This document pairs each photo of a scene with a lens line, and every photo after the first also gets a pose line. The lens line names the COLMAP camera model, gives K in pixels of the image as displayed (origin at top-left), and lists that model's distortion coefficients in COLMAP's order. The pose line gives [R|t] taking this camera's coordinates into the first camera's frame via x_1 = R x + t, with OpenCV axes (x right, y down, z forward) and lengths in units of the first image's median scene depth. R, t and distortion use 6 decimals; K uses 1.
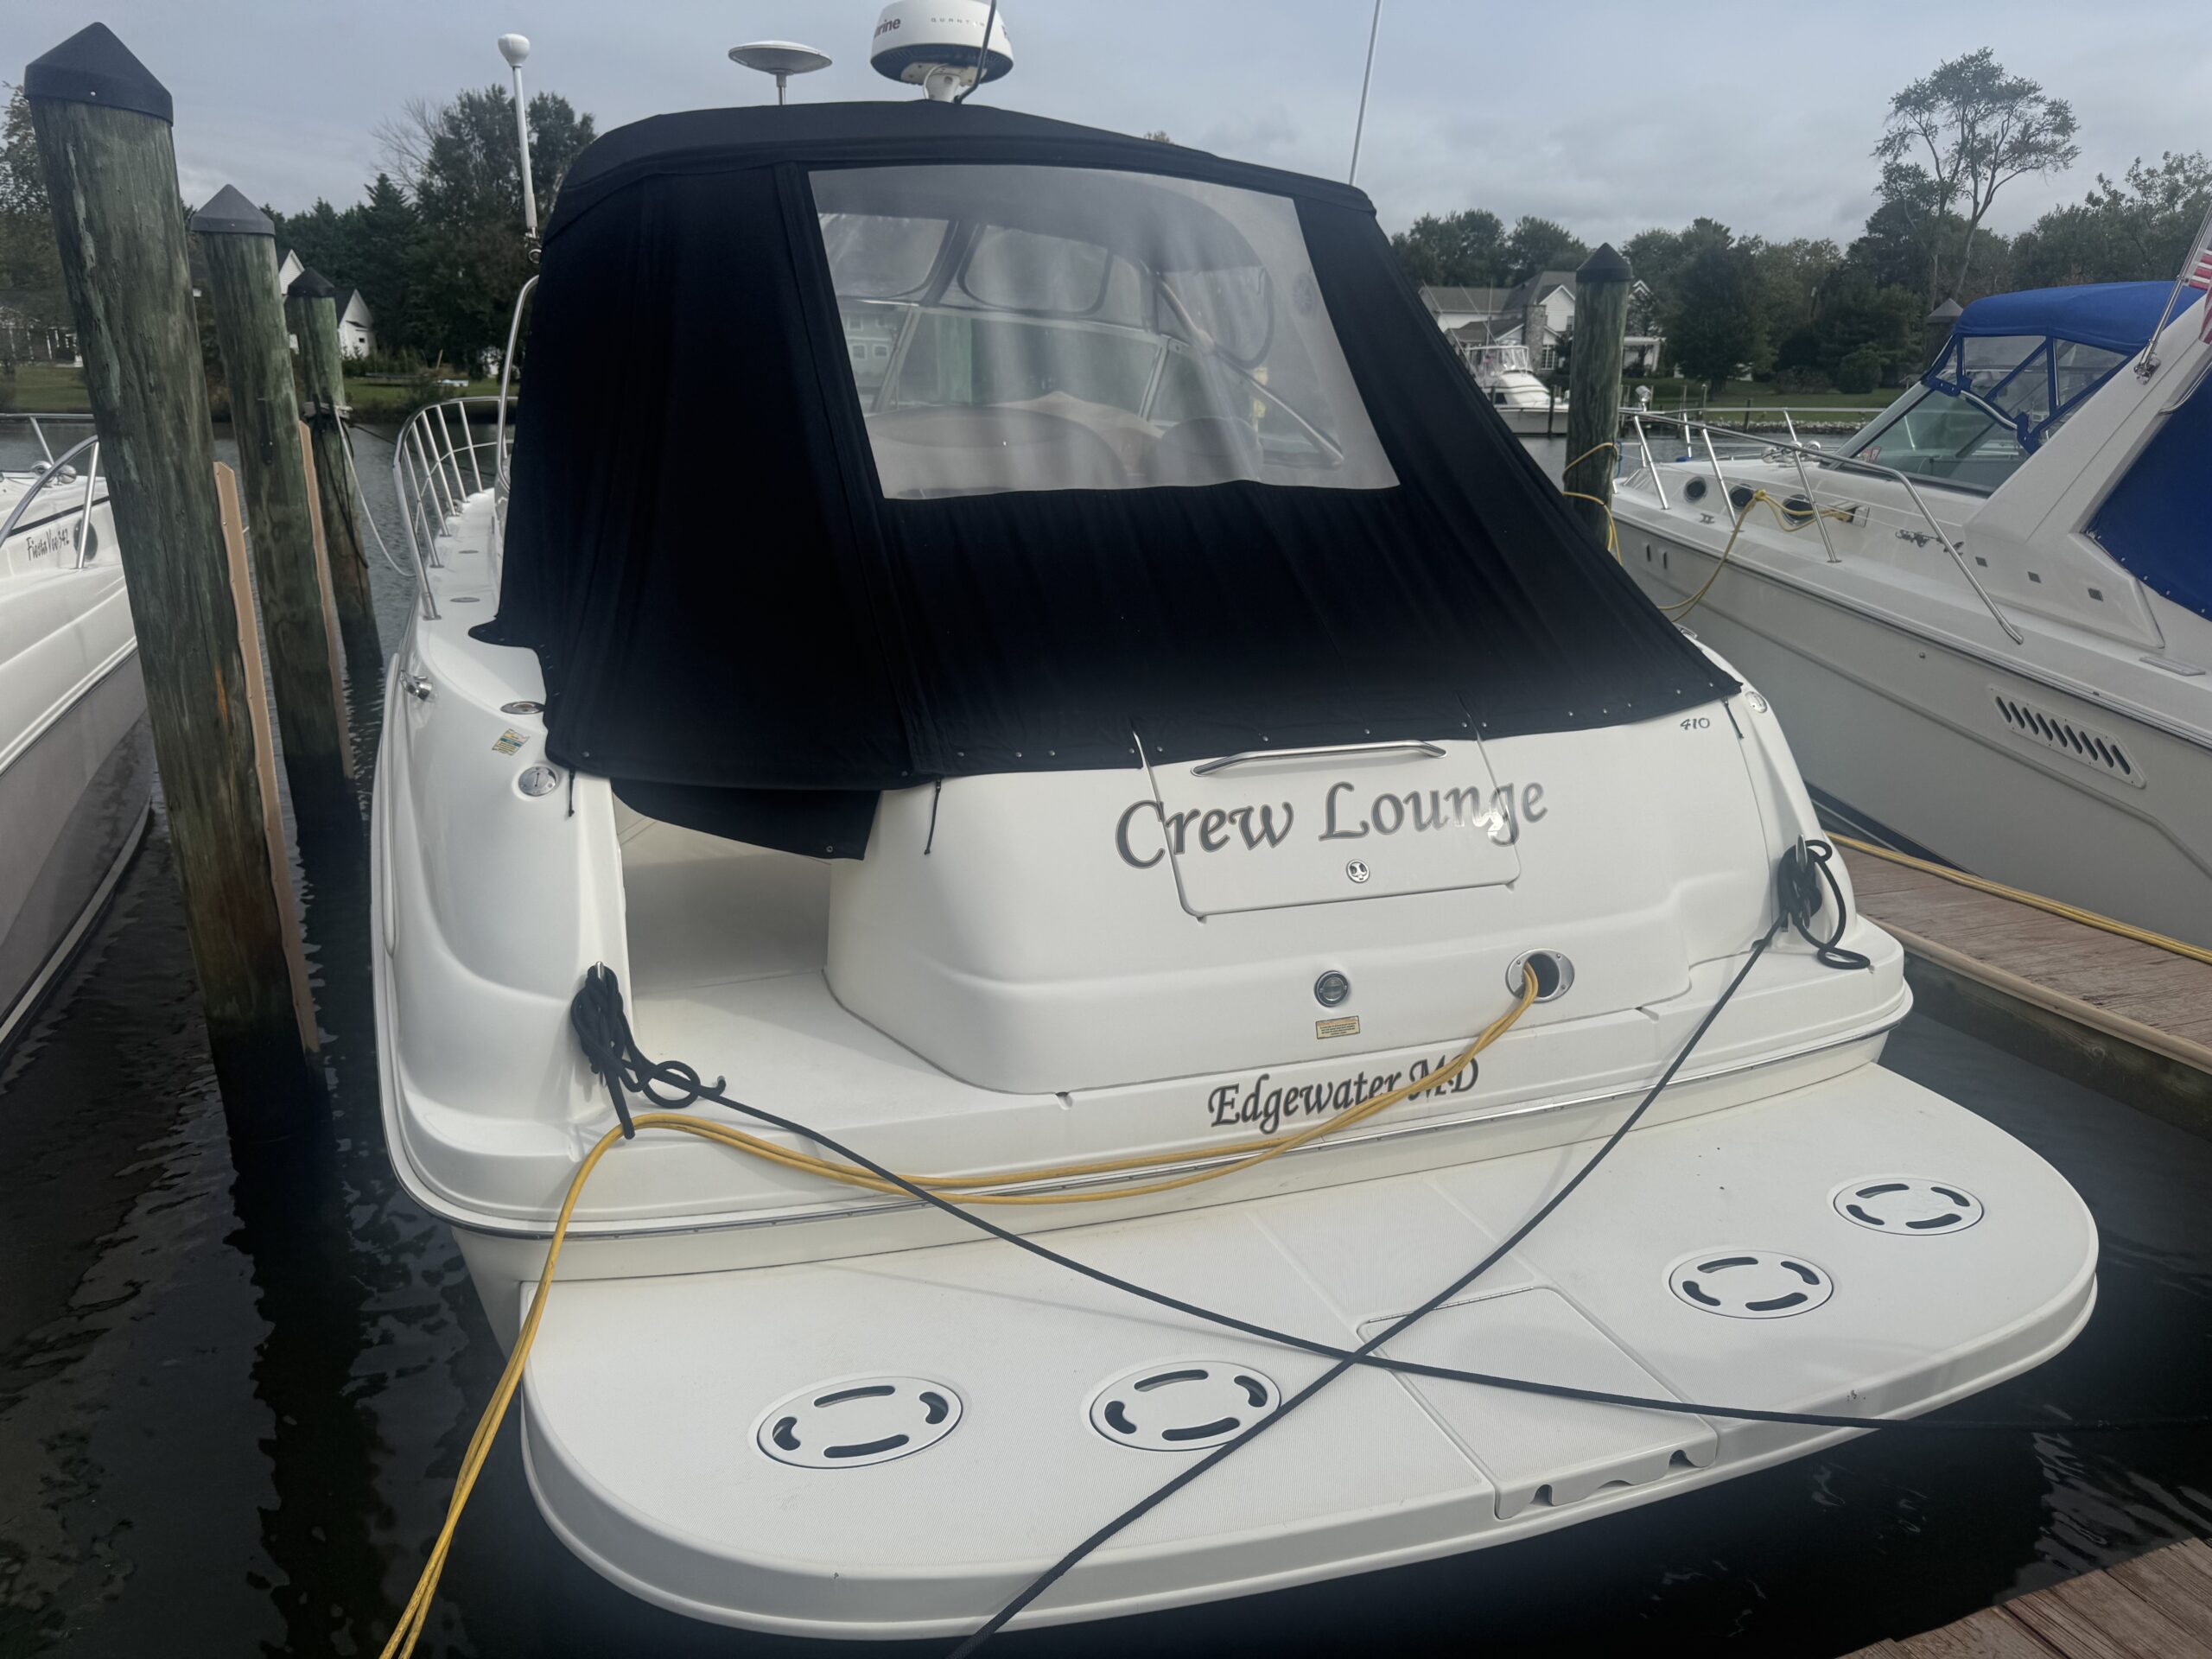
lens RADIAL K [[1563.4, 0, 1105.4], [0, 1563.4, 830.0], [0, 0, 1]] dist [0.002590, 0.003701]
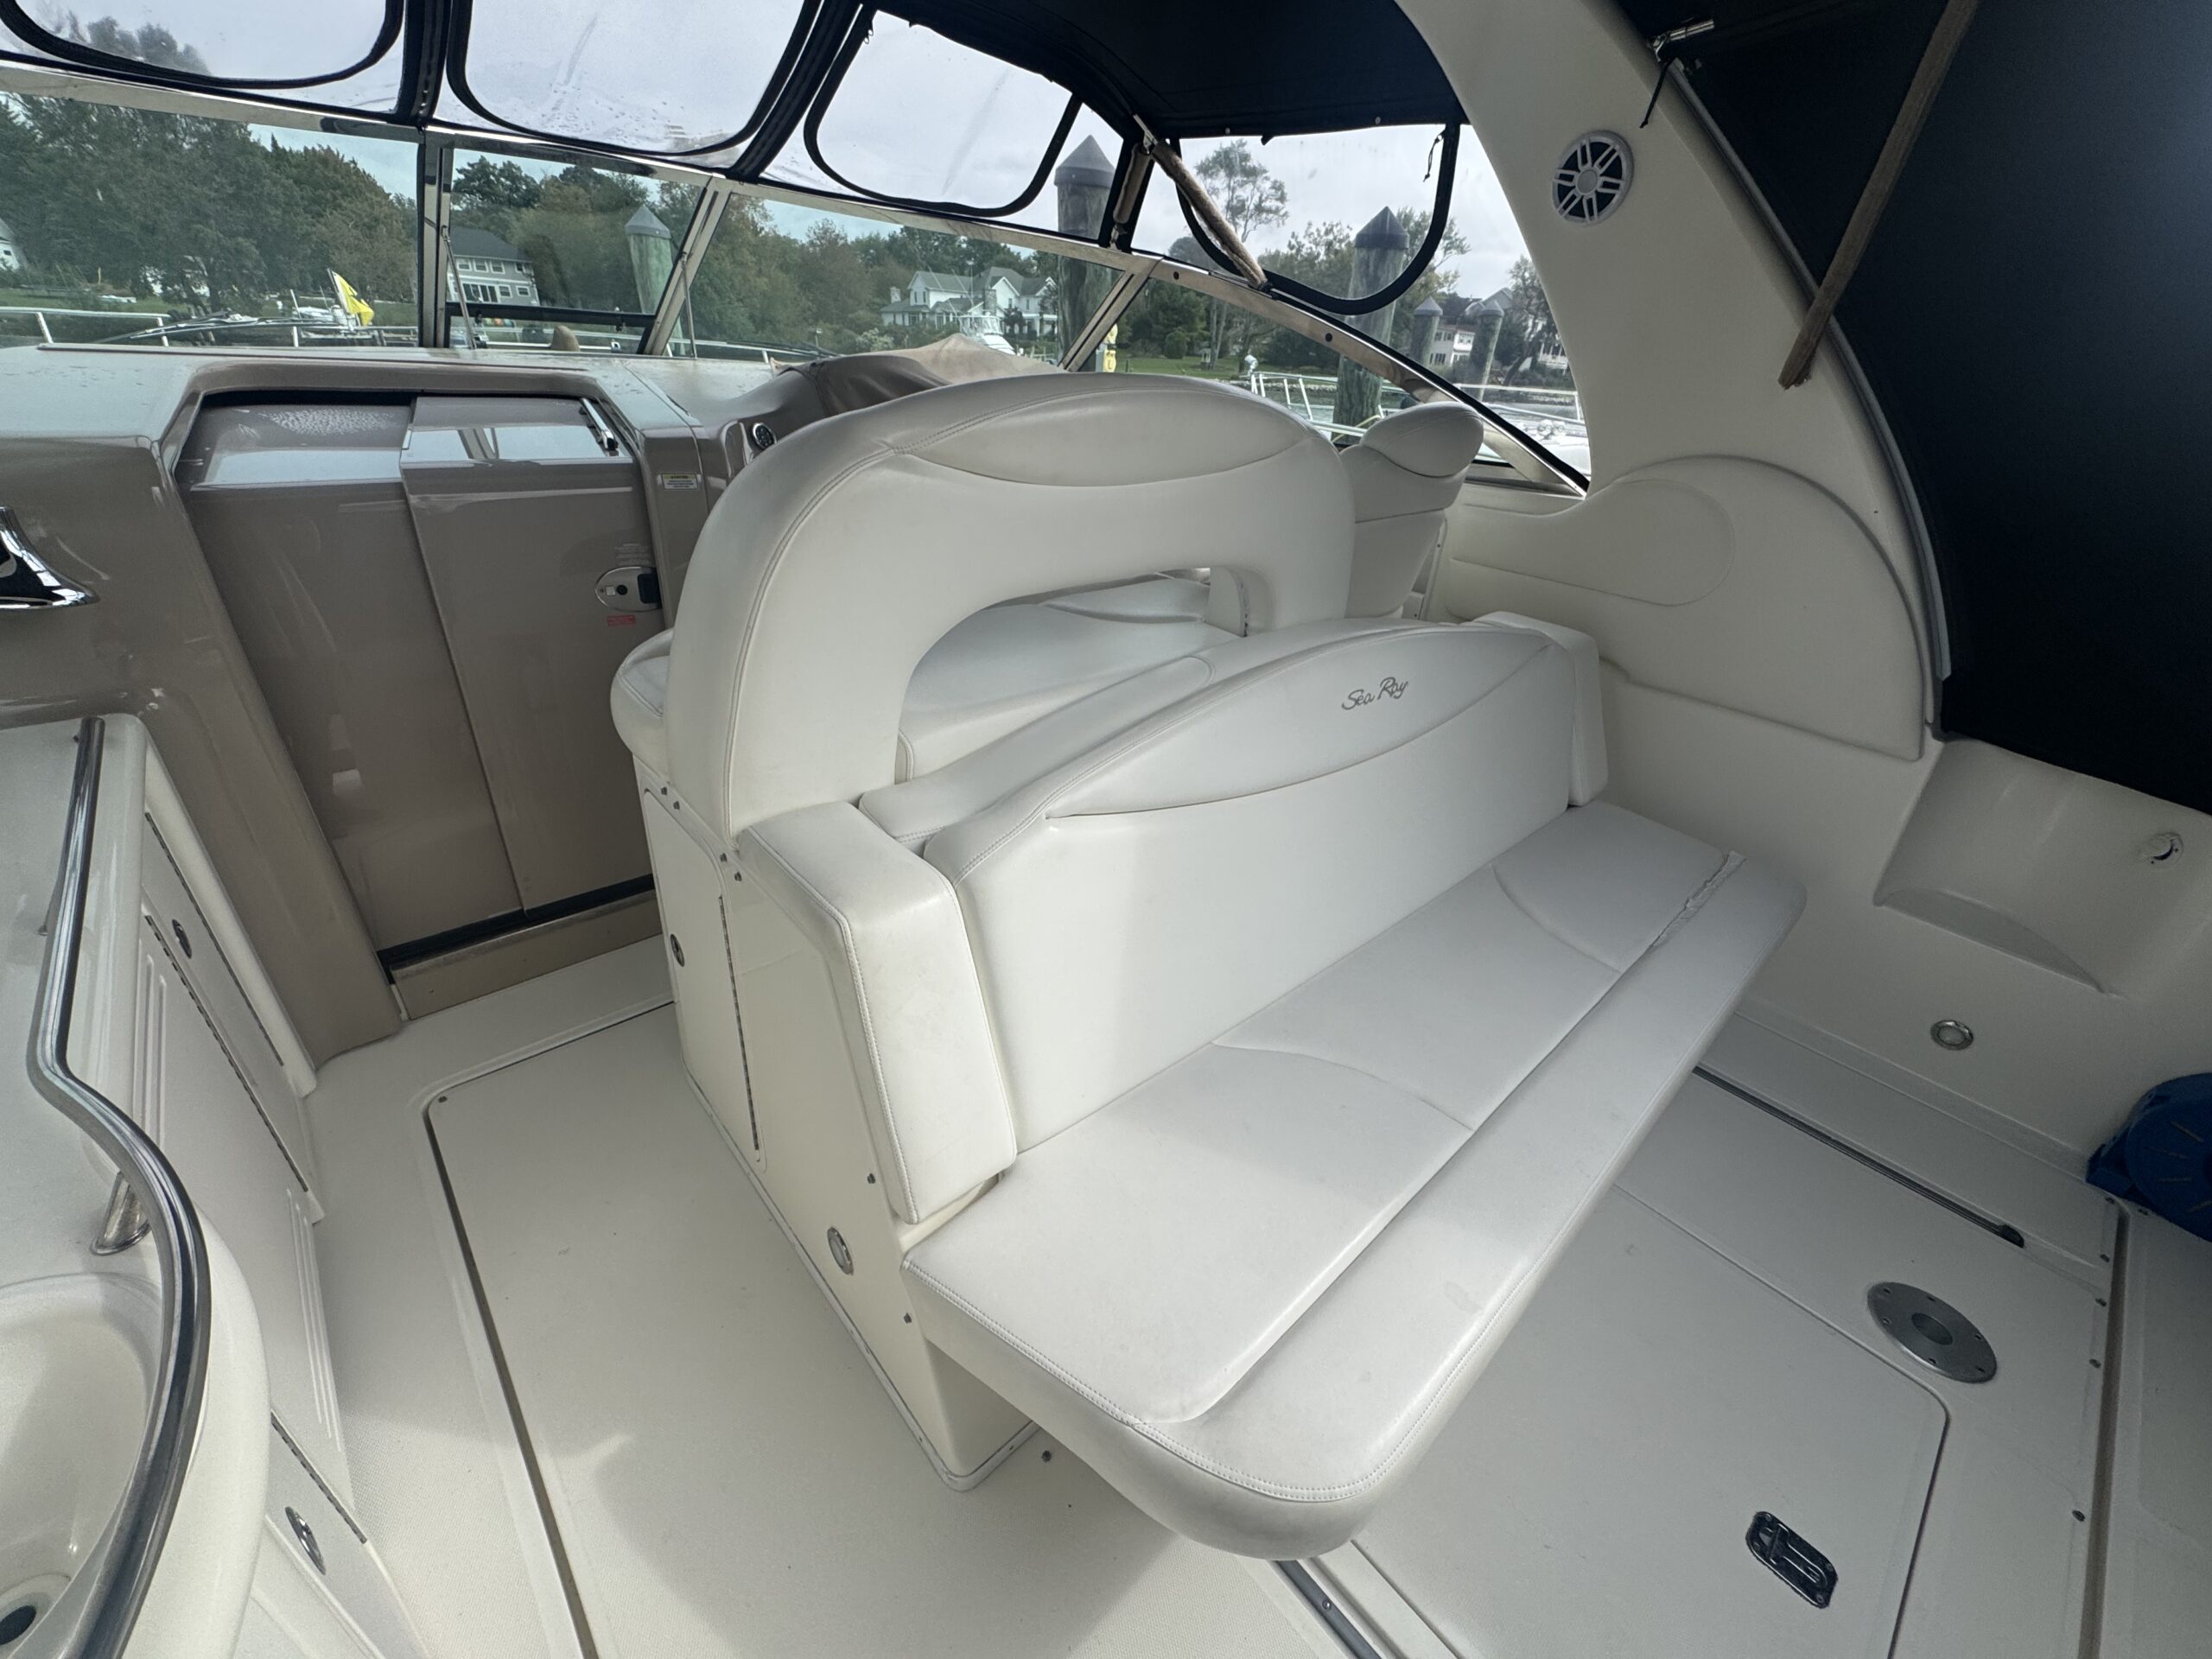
lens RADIAL K [[879.6, 0, 1112.7], [0, 879.6, 831.0], [0, 0, 1]] dist [-0.001154, 0.000062]
pose [[0.926392, -0.143718, 0.348057, -0.114025], [0.059880, 0.968766, 0.240640, -0.131399], [-0.371770, -0.202086, 0.906062, 0.477083]]
